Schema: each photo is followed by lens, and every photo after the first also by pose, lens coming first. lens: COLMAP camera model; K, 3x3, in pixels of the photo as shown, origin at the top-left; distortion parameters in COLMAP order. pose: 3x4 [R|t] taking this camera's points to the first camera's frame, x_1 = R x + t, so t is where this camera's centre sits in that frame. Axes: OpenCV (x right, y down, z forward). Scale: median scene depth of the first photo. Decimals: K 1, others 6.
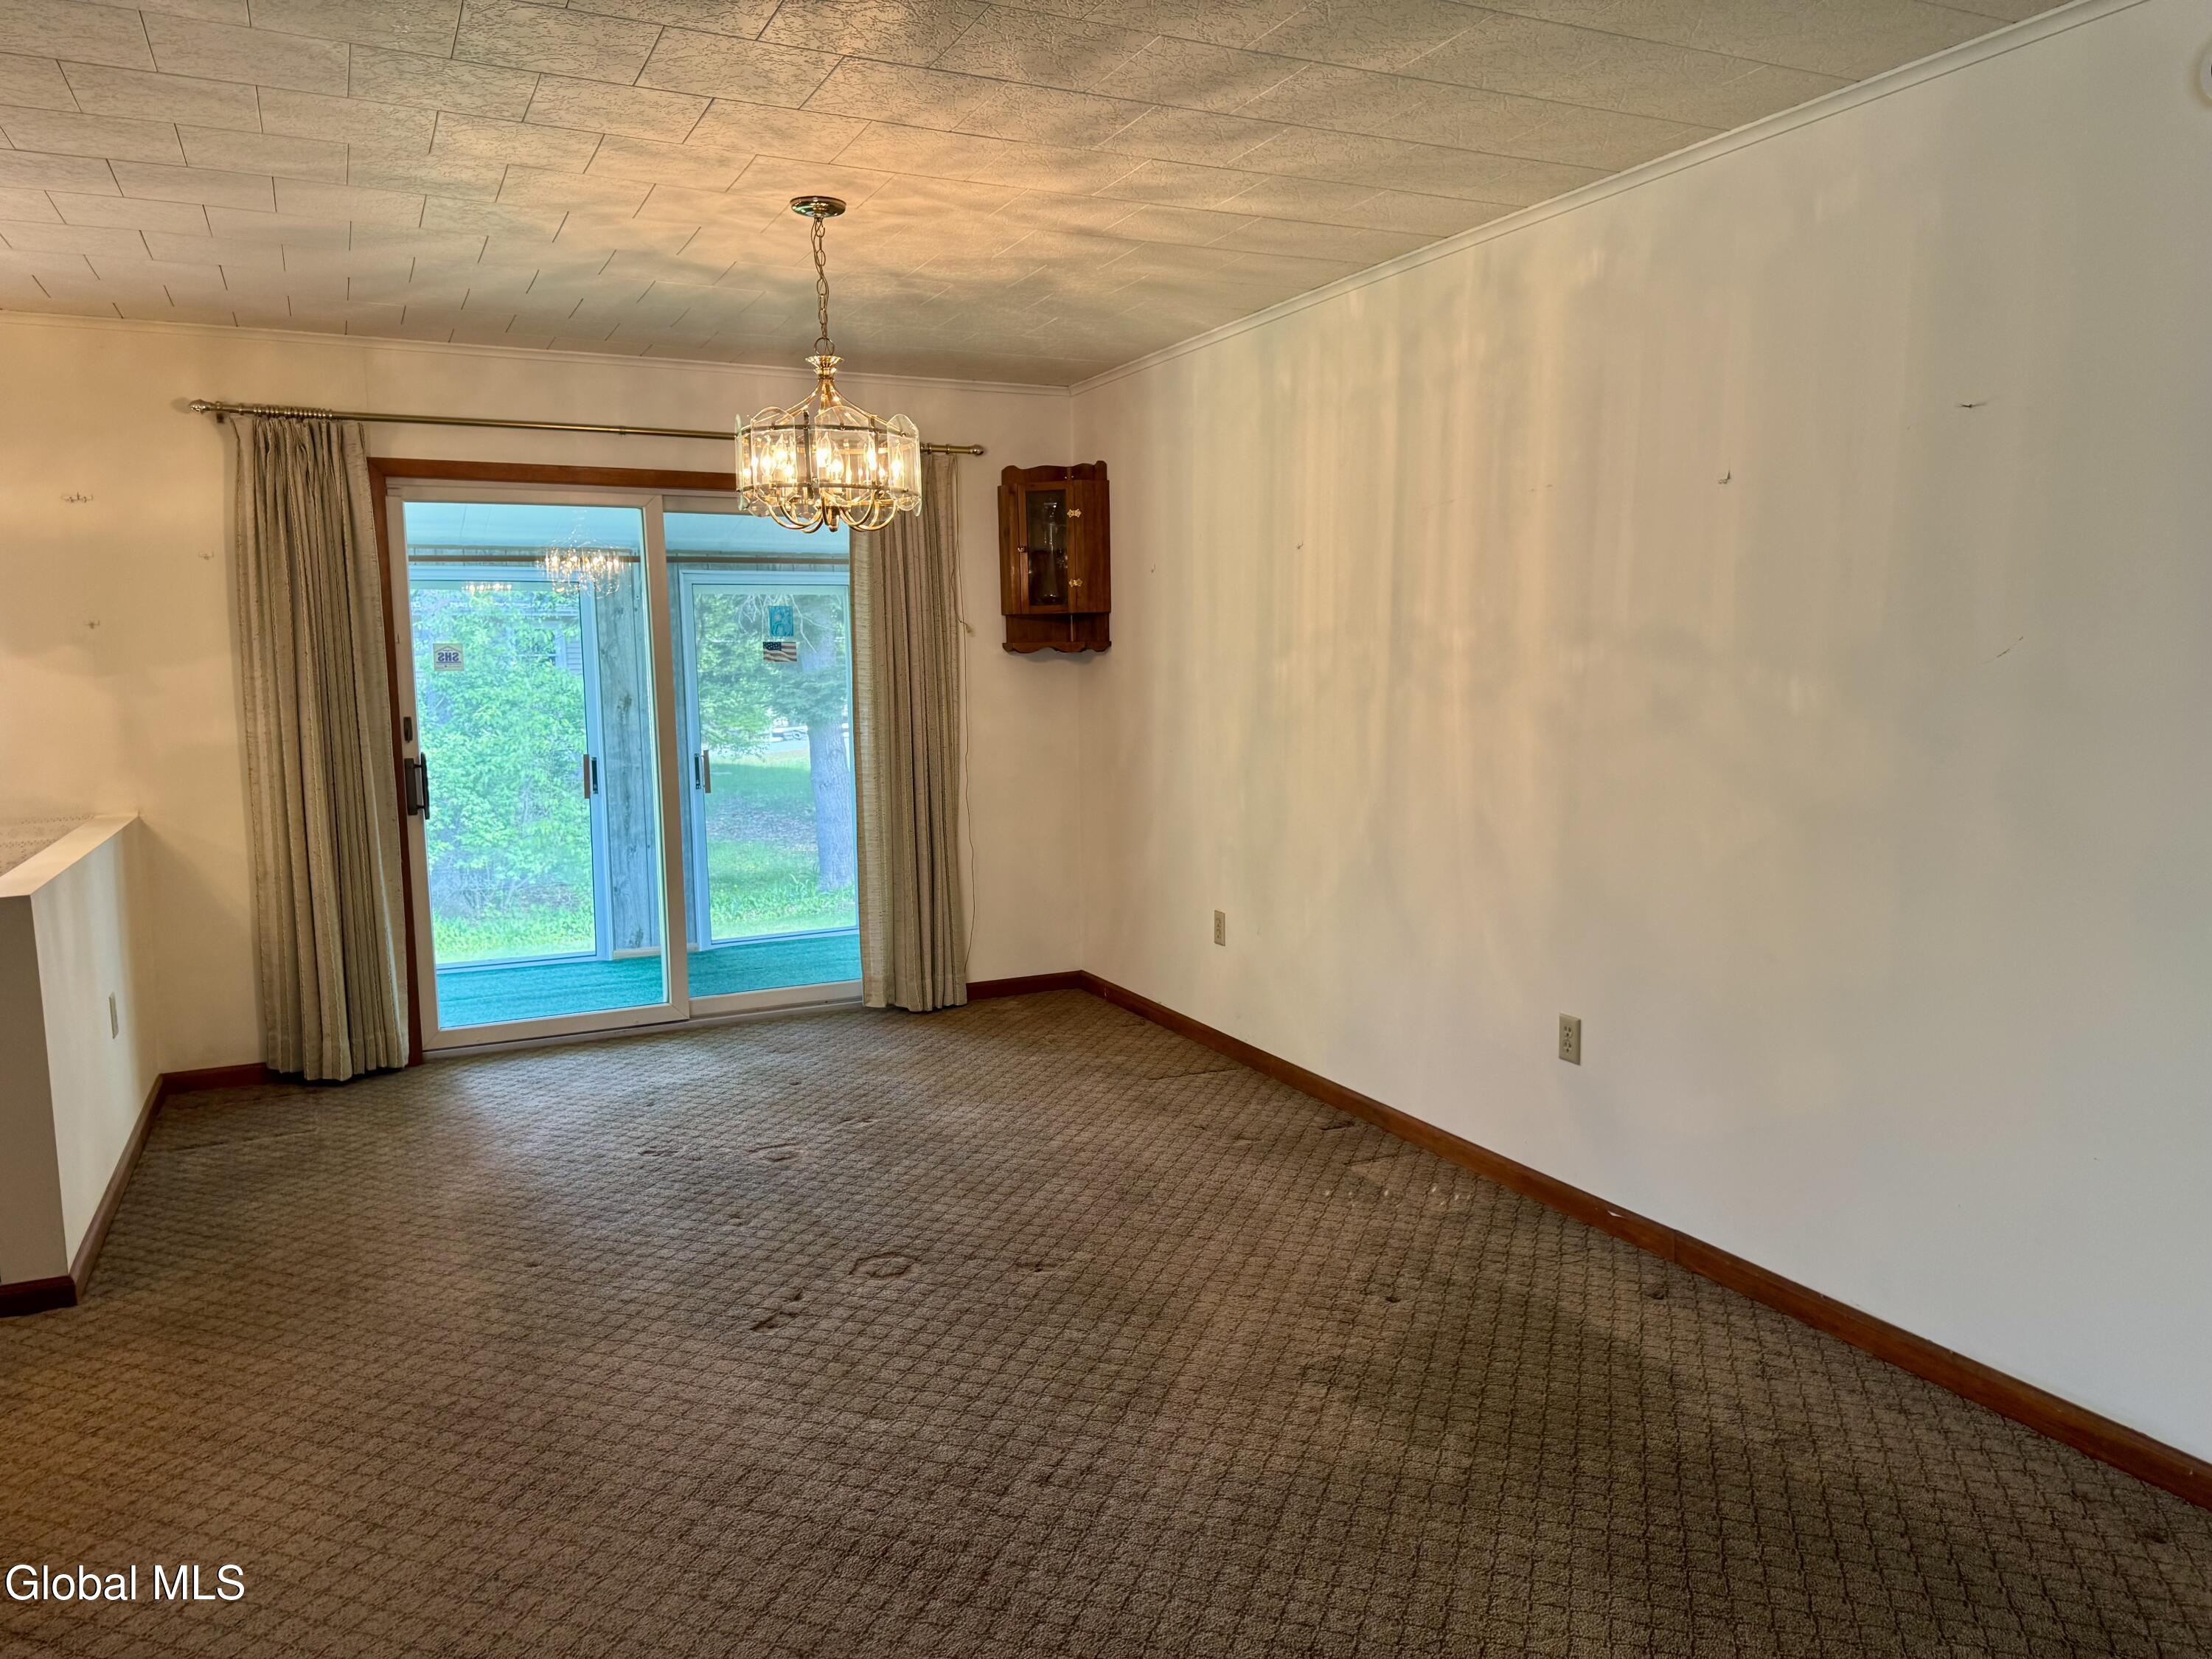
lens RADIAL K [[1547.4, 0, 1106.0], [0, 1547.4, 829.5], [0, 0, 1]] dist [0.110217, -0.164271]
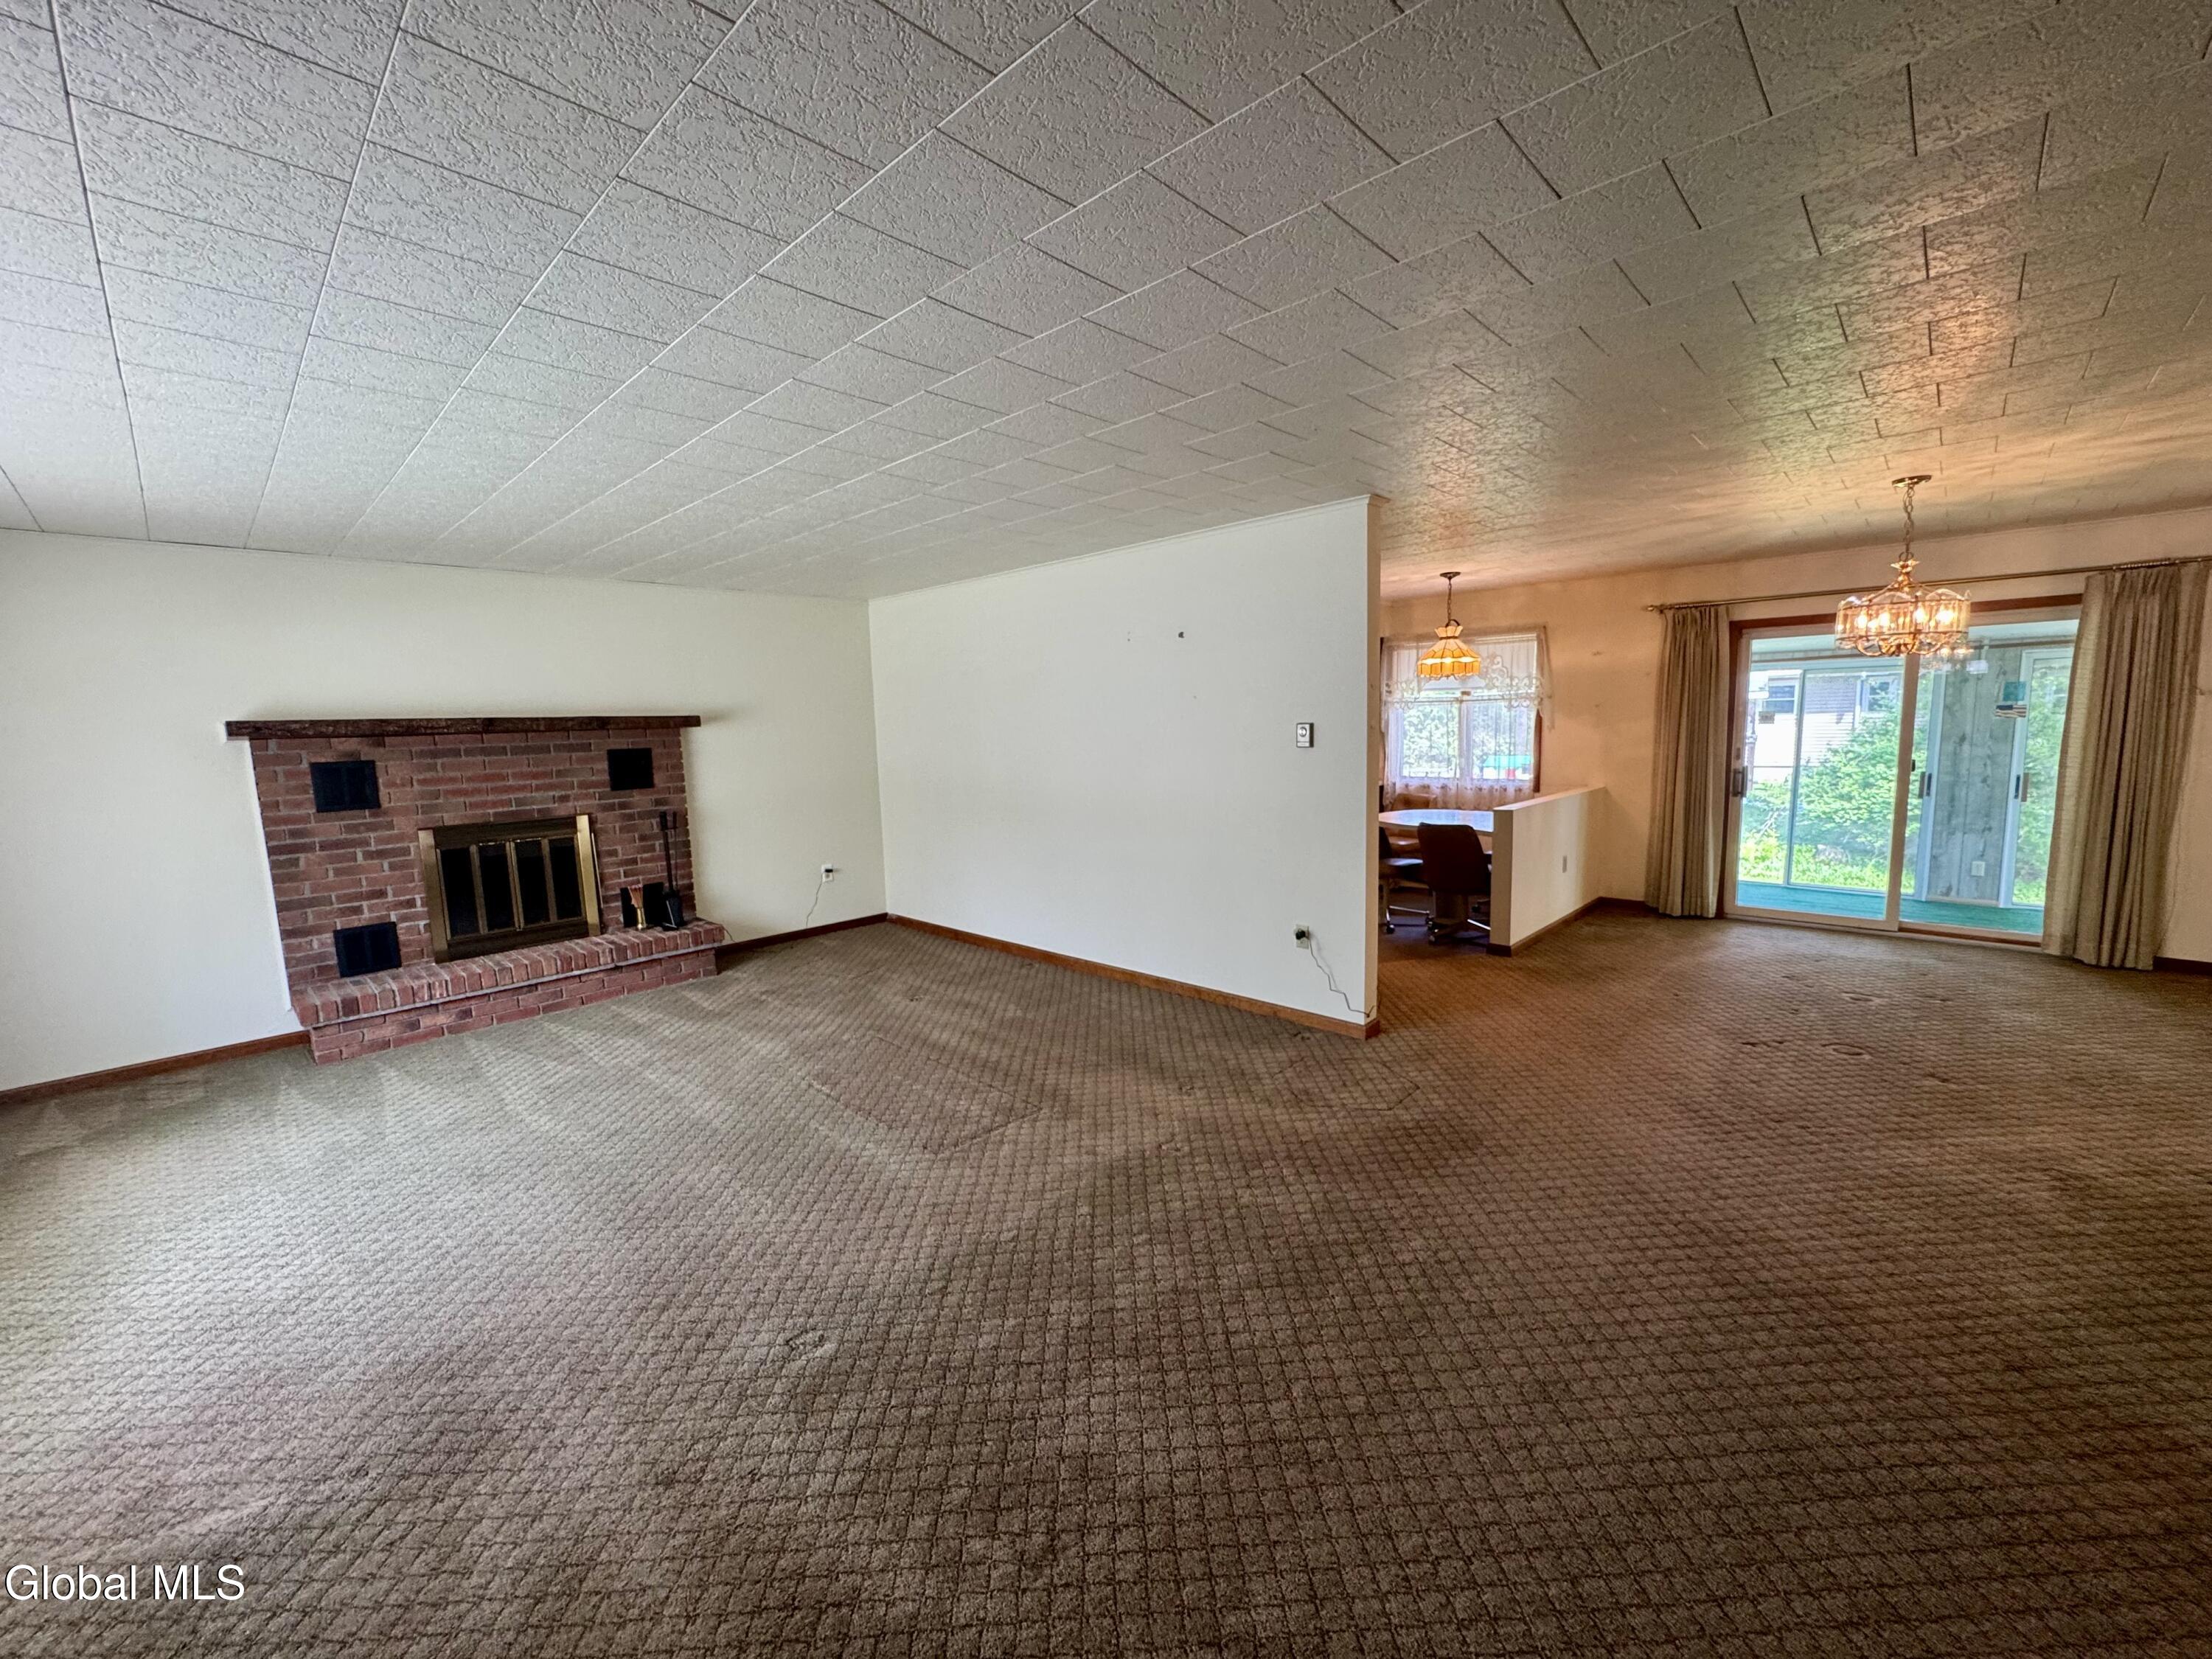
lens RADIAL K [[880.1, 0, 1106.0], [0, 880.1, 829.5], [0, 0, 1]] dist [-0.001426, 0.000040]
pose [[0.349054, 0.120503, -0.929322, 0.354835], [-0.083268, 0.991763, 0.097324, -0.010413], [0.933396, 0.043412, 0.356213, -0.163740]]
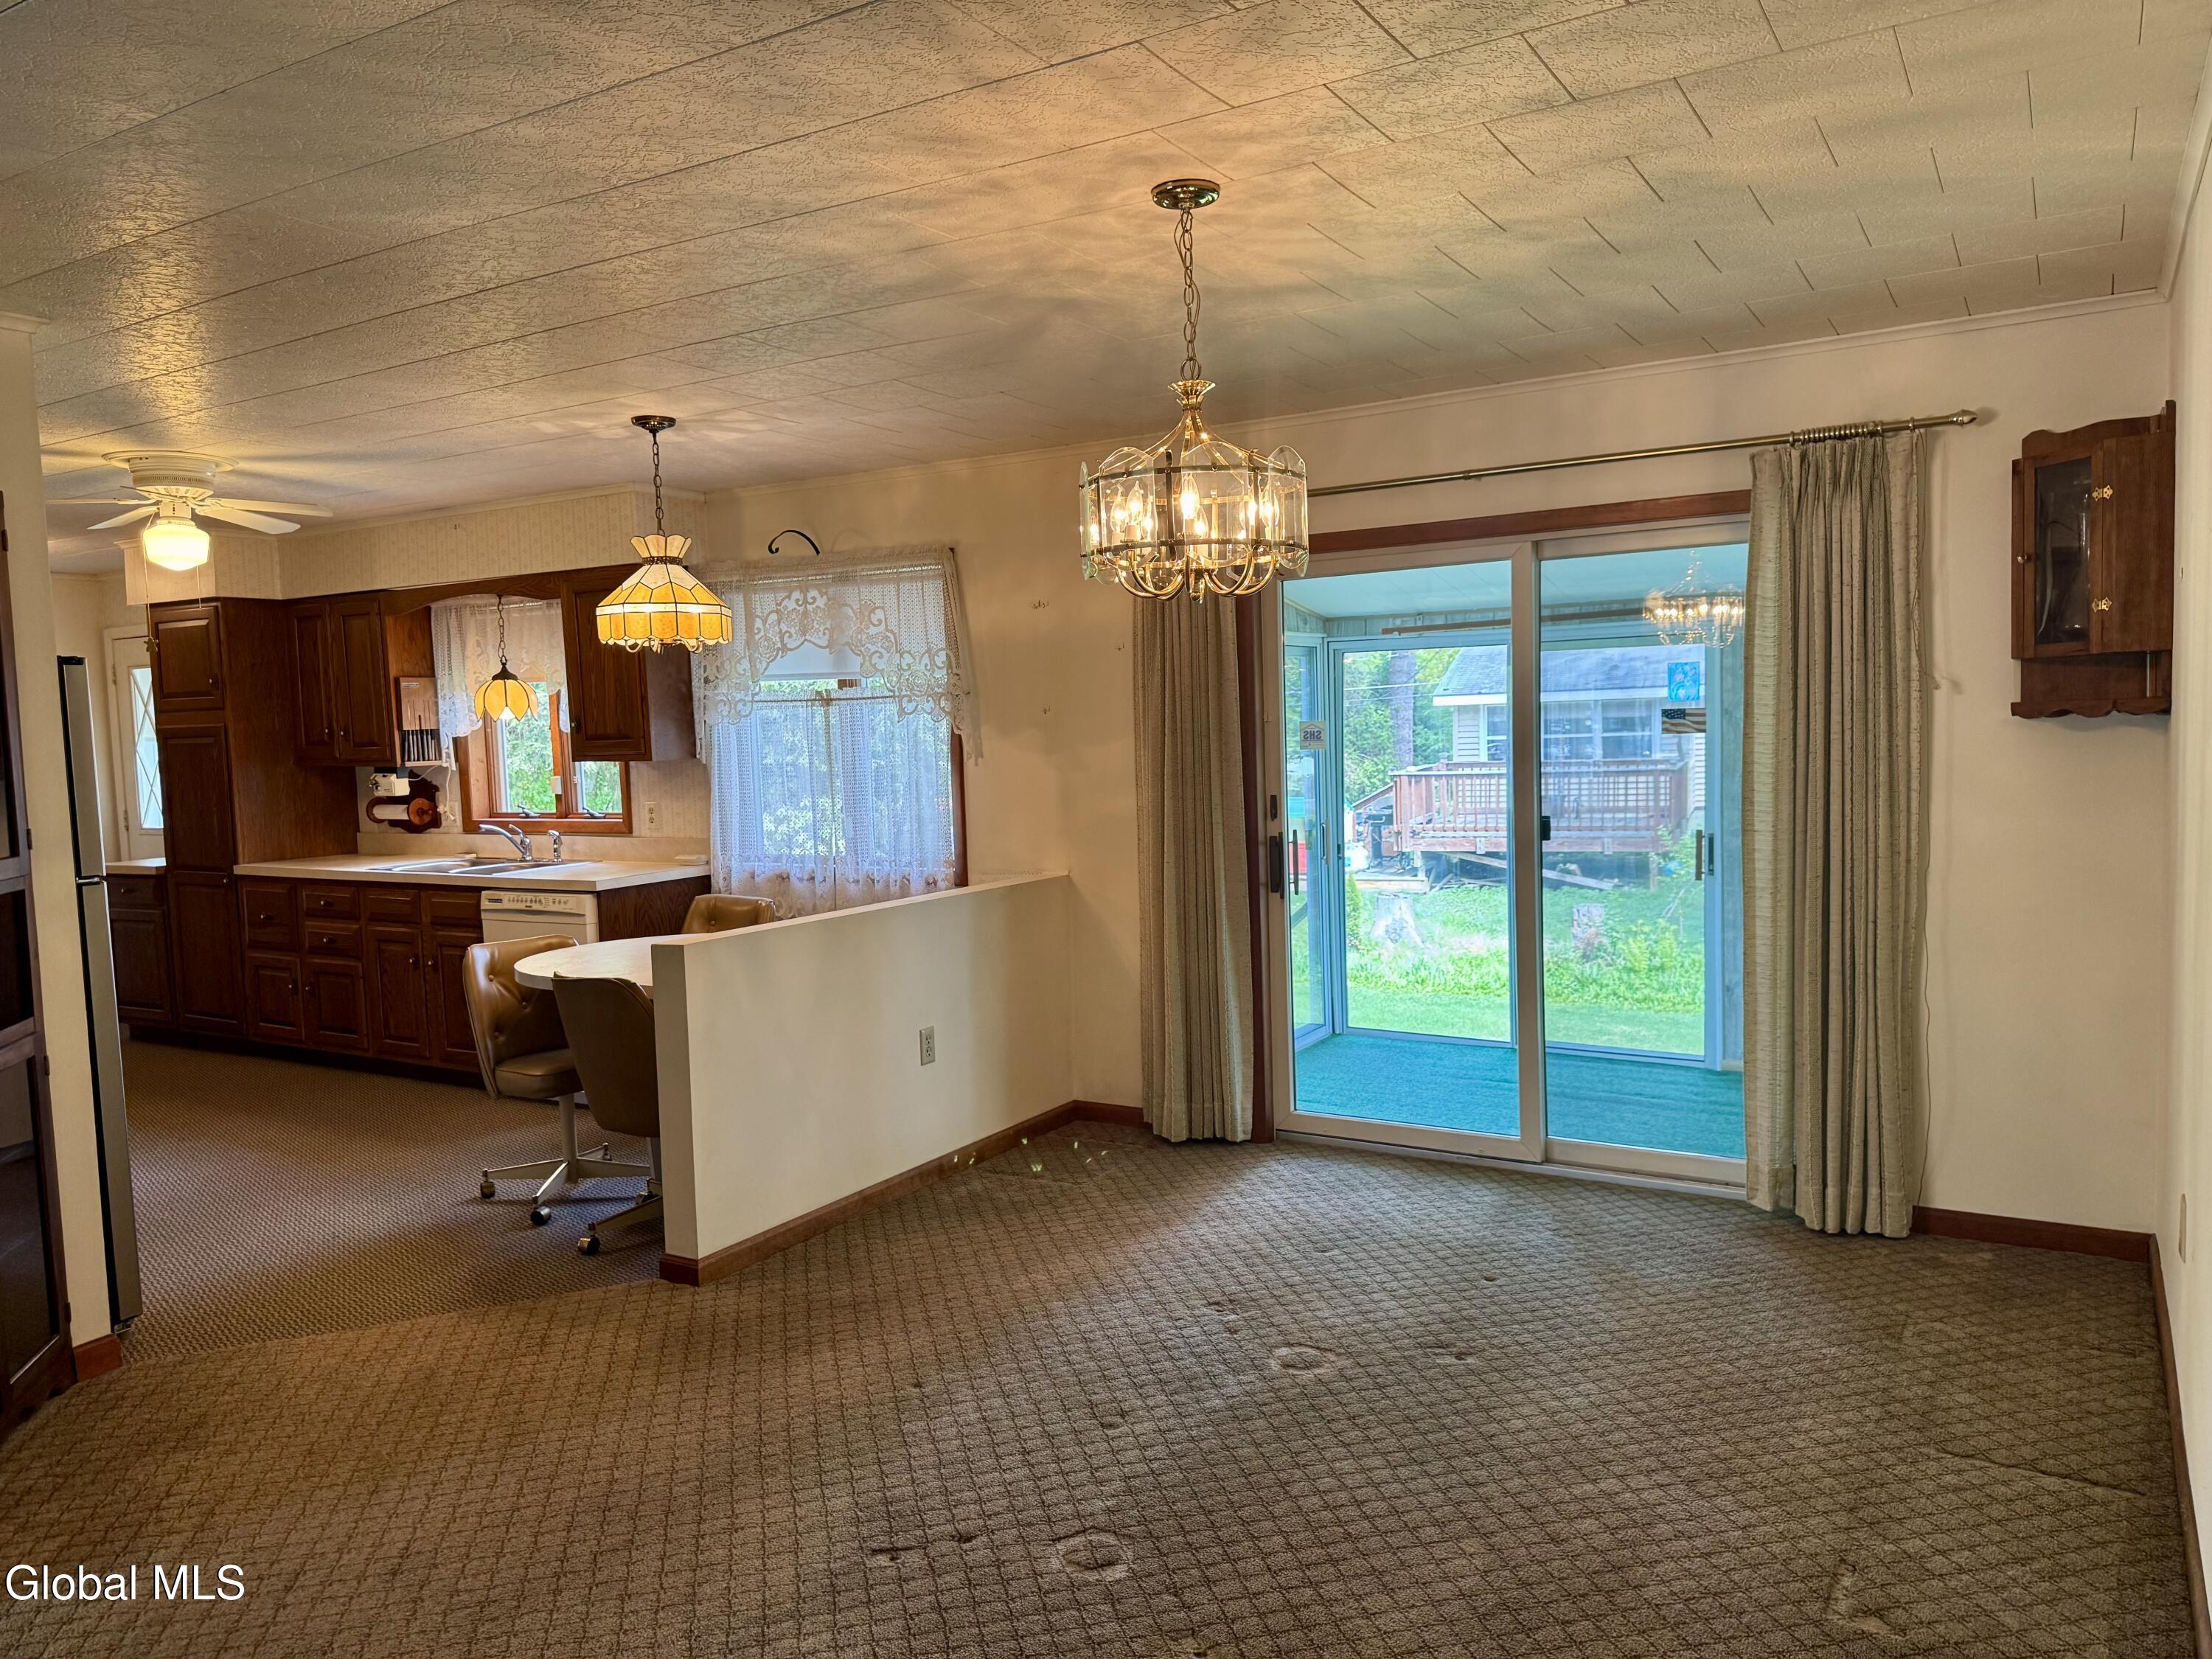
lens RADIAL K [[1547.4, 0, 1106.0], [0, 1547.4, 829.5], [0, 0, 1]] dist [0.110217, -0.164271]
pose [[0.549469, 0.055154, -0.833692, 0.342945], [-0.073788, 0.997123, 0.017334, -0.062470], [0.832250, 0.051992, 0.551958, 0.392820]]
